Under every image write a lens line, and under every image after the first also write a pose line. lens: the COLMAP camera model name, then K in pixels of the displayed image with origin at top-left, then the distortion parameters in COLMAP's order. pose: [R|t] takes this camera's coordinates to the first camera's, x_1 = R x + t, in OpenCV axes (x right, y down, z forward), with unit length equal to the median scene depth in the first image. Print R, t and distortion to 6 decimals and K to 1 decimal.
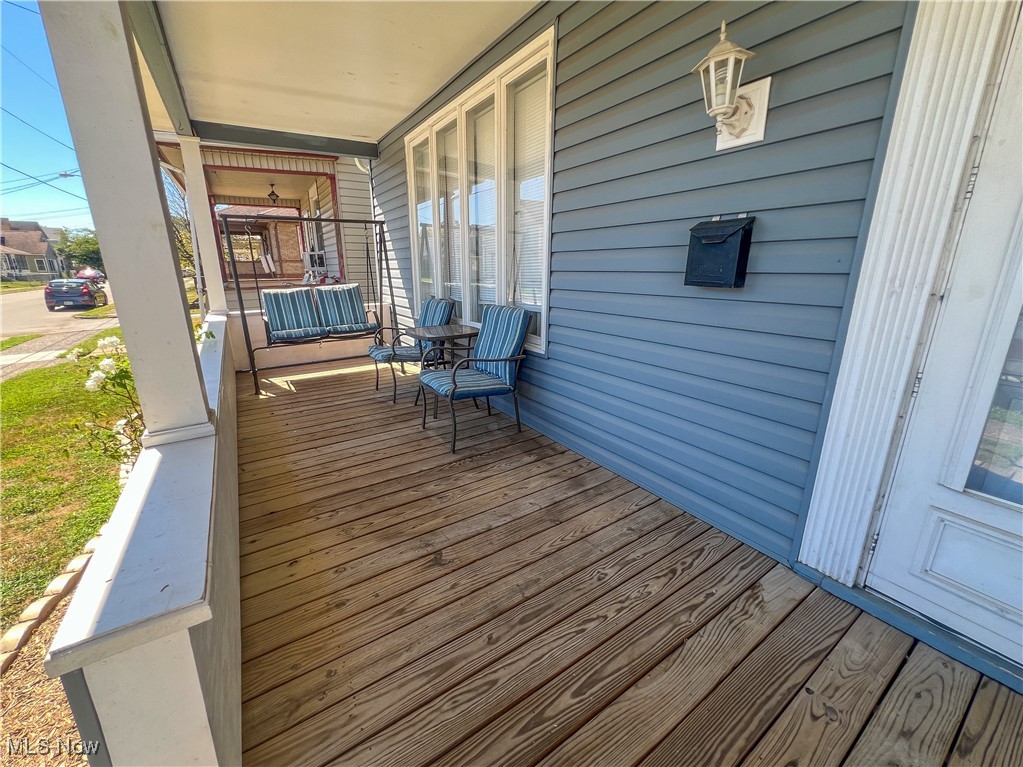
lens RADIAL K [[412.3, 0, 515.4], [0, 412.3, 378.7], [0, 0, 1]] dist [-0.002347, -0.000026]
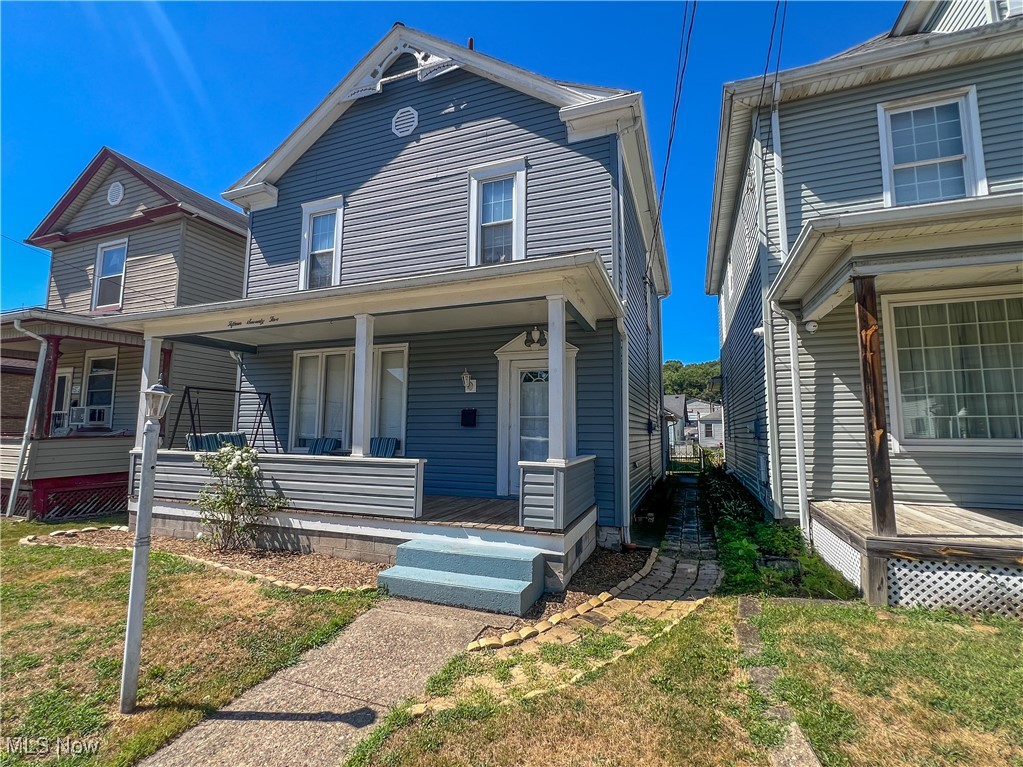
lens RADIAL K [[466.7, 0, 514.4], [0, 466.7, 380.9], [0, 0, 1]] dist [-0.003841, 0.000160]
pose [[0.809941, 0.072813, 0.581974, -1.406511], [0.145498, 0.936303, -0.319635, 0.675503], [-0.568178, 0.343562, 0.747756, -2.136197]]
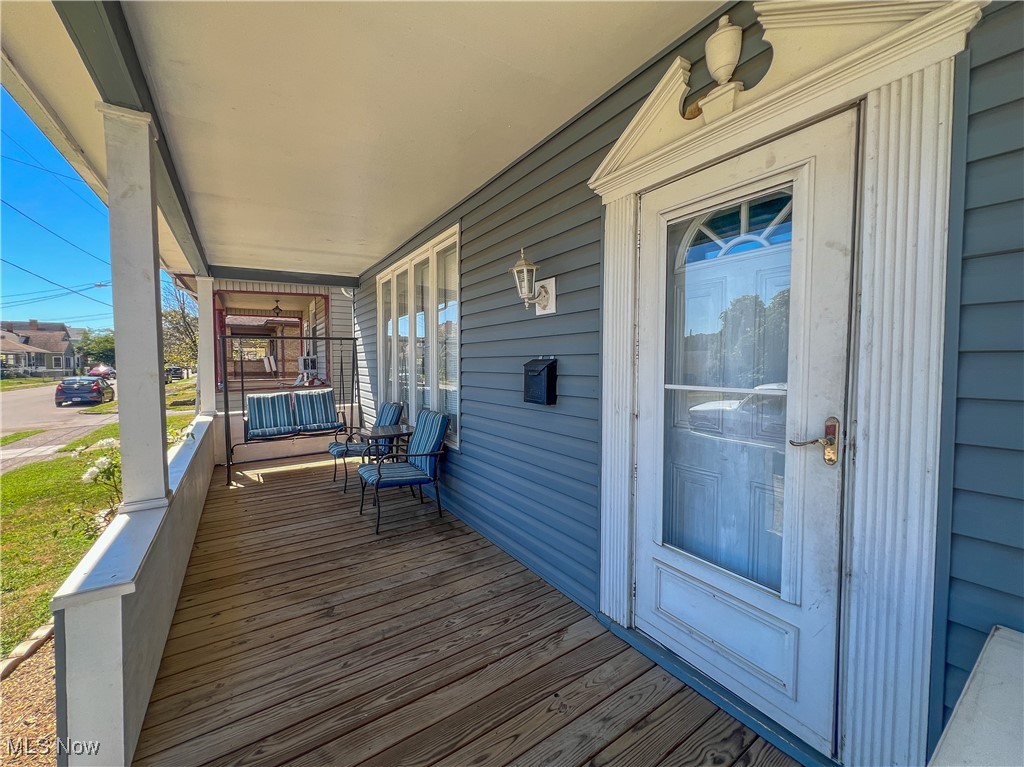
lens RADIAL K [[412.7, 0, 515.1], [0, 412.7, 381.8], [0, 0, 1]] dist [-0.002347, -0.000026]
pose [[1.000000, -0.000336, -0.000267, 0.334052], [0.000270, 0.976135, -0.217162, 0.012135], [0.000334, 0.217162, 0.976135, -0.350923]]
